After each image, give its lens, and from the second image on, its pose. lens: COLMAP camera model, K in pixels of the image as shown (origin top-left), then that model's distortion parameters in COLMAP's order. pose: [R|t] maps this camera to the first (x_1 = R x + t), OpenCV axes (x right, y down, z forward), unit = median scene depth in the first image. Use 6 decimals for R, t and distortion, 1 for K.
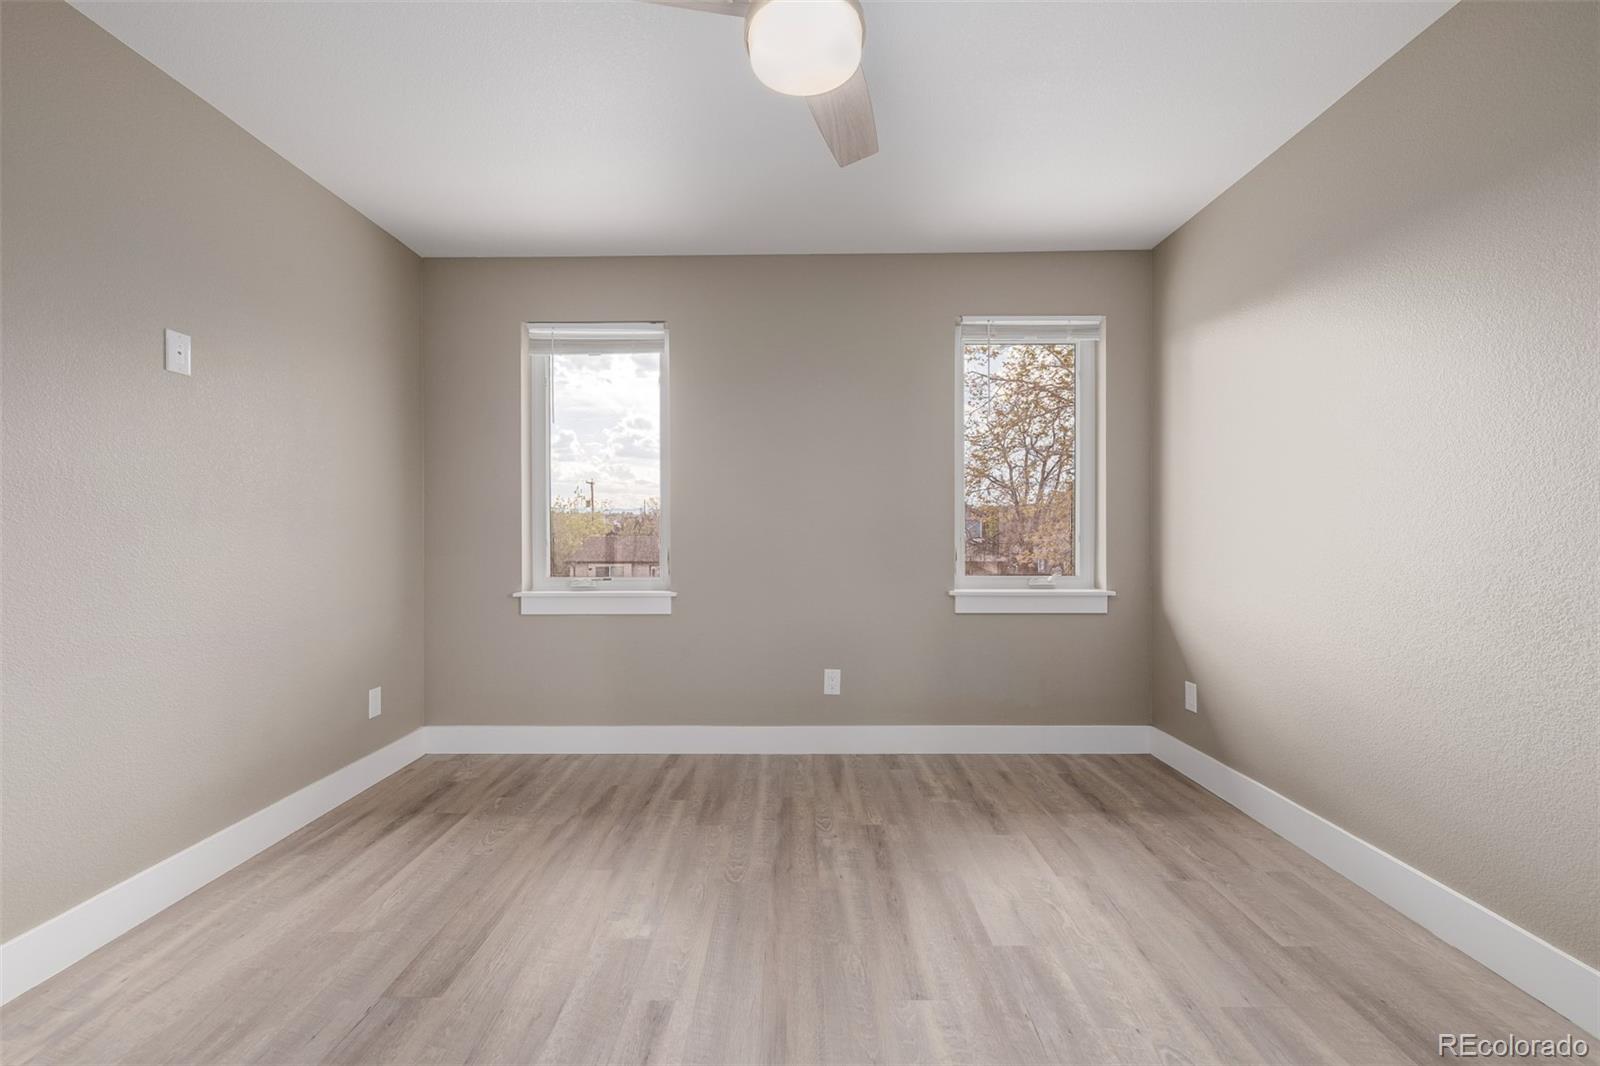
lens RADIAL K [[688.8, 0, 800.0], [0, 688.8, 533.0], [0, 0, 1]] dist [0.000589, 0.000135]
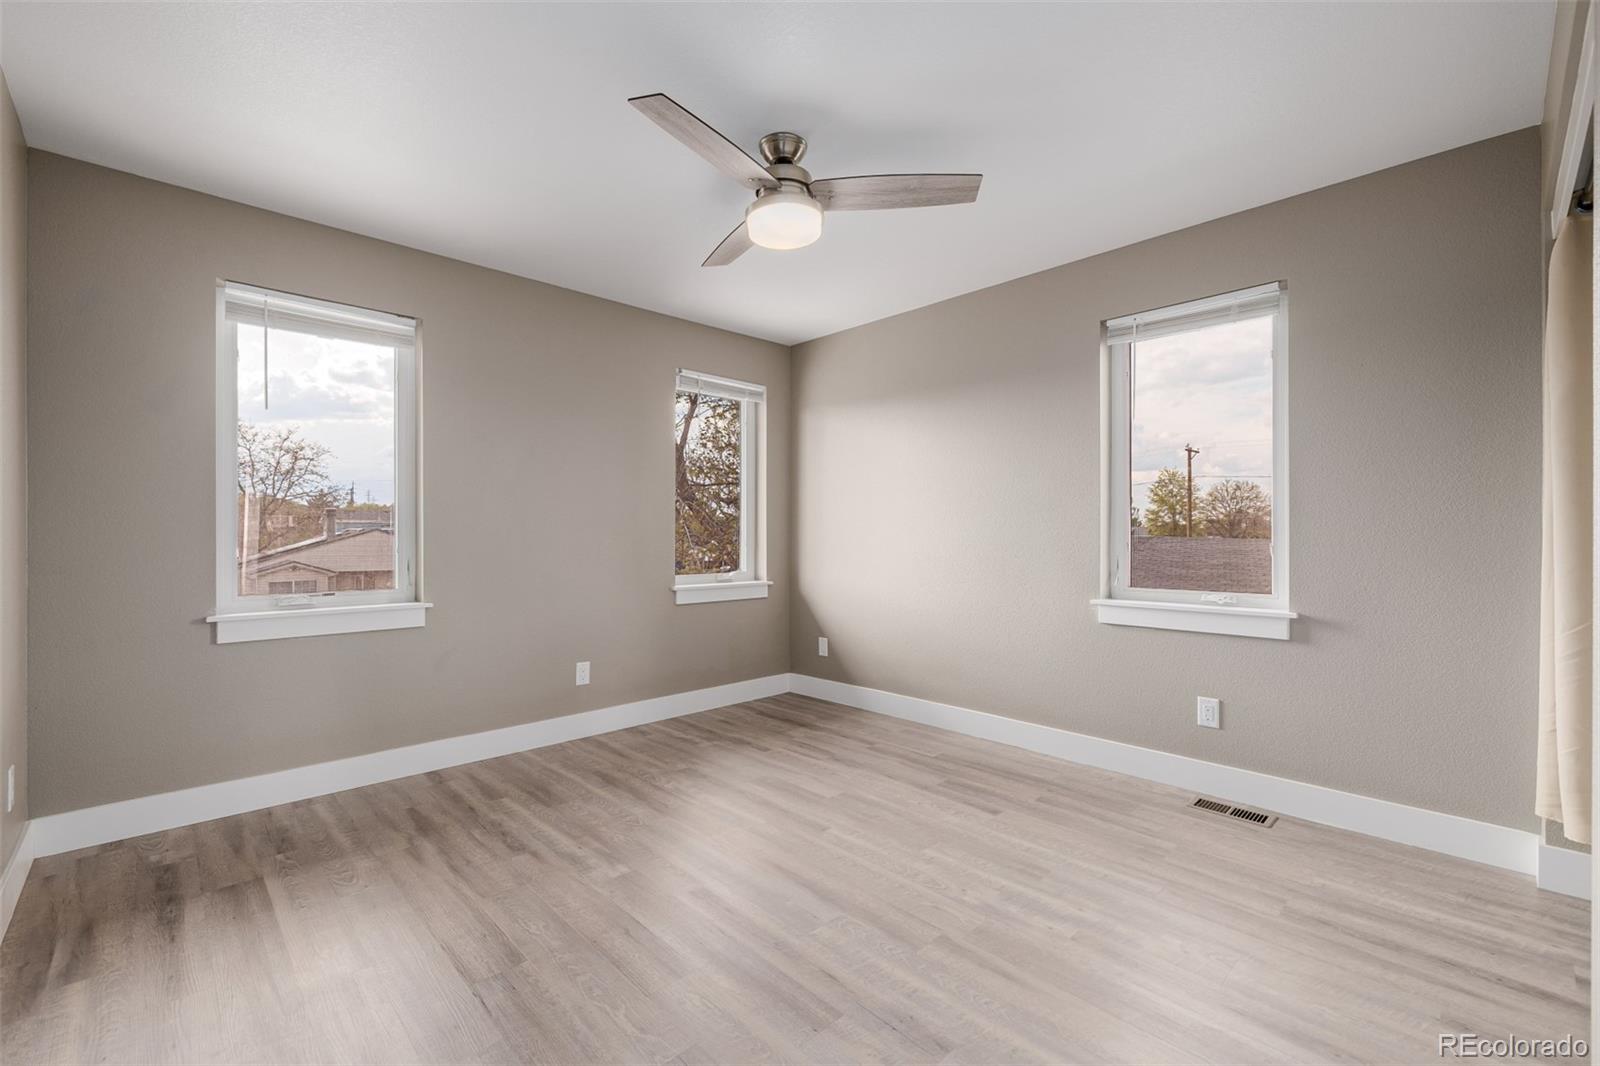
lens RADIAL K [[710.8, 0, 800.0], [0, 710.8, 533.0], [0, 0, 1]] dist [-0.000425, -0.000076]
pose [[0.694099, 0.005737, 0.719857, -0.583933], [0.000429, 0.999965, -0.008384, -0.002917], [-0.719880, 0.006128, 0.694072, -0.063954]]
